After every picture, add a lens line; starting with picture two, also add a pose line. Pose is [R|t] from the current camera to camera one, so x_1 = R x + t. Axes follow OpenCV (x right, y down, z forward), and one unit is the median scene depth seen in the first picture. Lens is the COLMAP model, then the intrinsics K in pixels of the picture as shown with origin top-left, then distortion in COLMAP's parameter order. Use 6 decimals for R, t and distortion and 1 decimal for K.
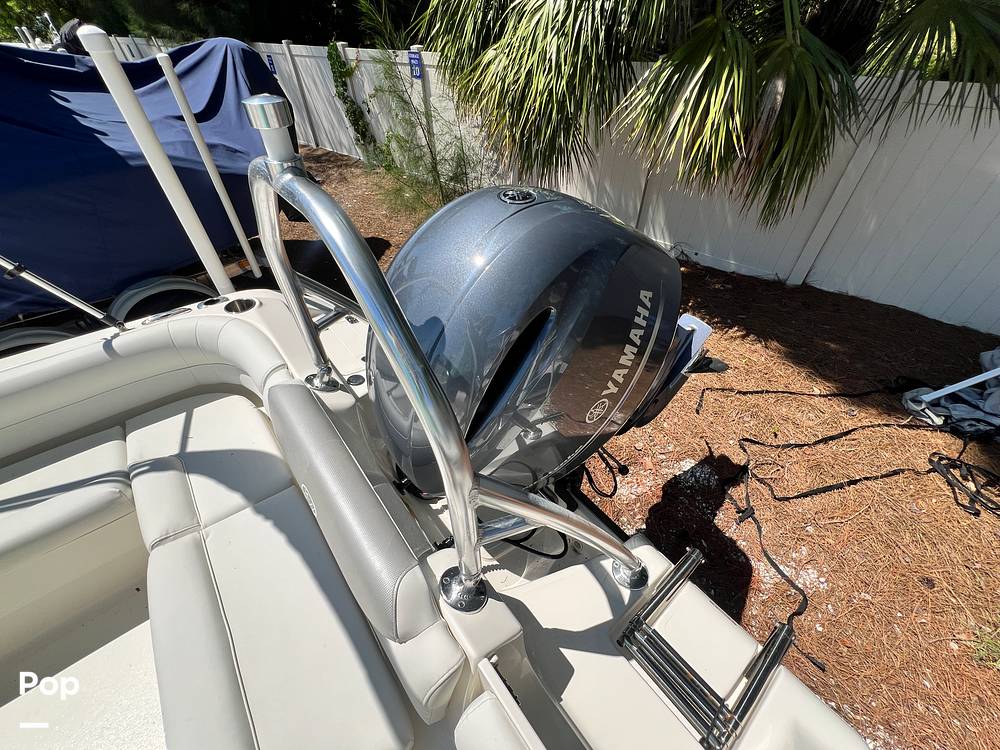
lens RADIAL K [[403.8, 0, 503.7], [0, 403.8, 375.8], [0, 0, 1]] dist [-0.002514, 0.000638]
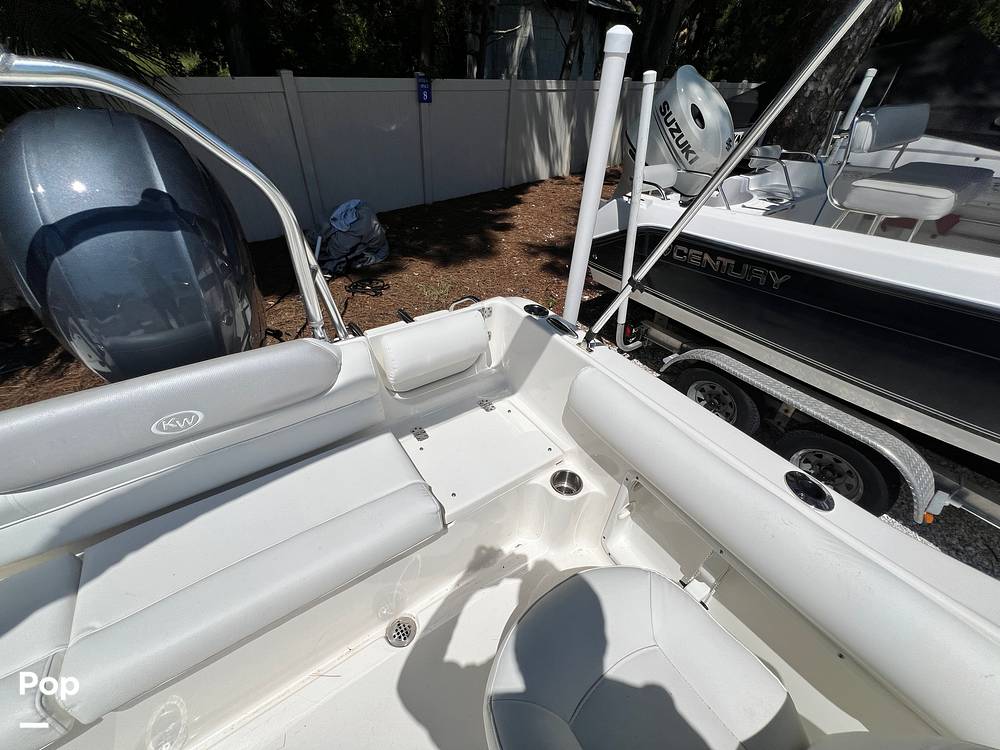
lens RADIAL K [[403.8, 0, 503.4], [0, 403.8, 377.4], [0, 0, 1]] dist [-0.002514, 0.000638]
pose [[0.067007, -0.608072, 0.791049, -0.393049], [0.637296, 0.636111, 0.434990, 0.107802], [-0.767700, 0.474985, 0.430146, -0.042447]]
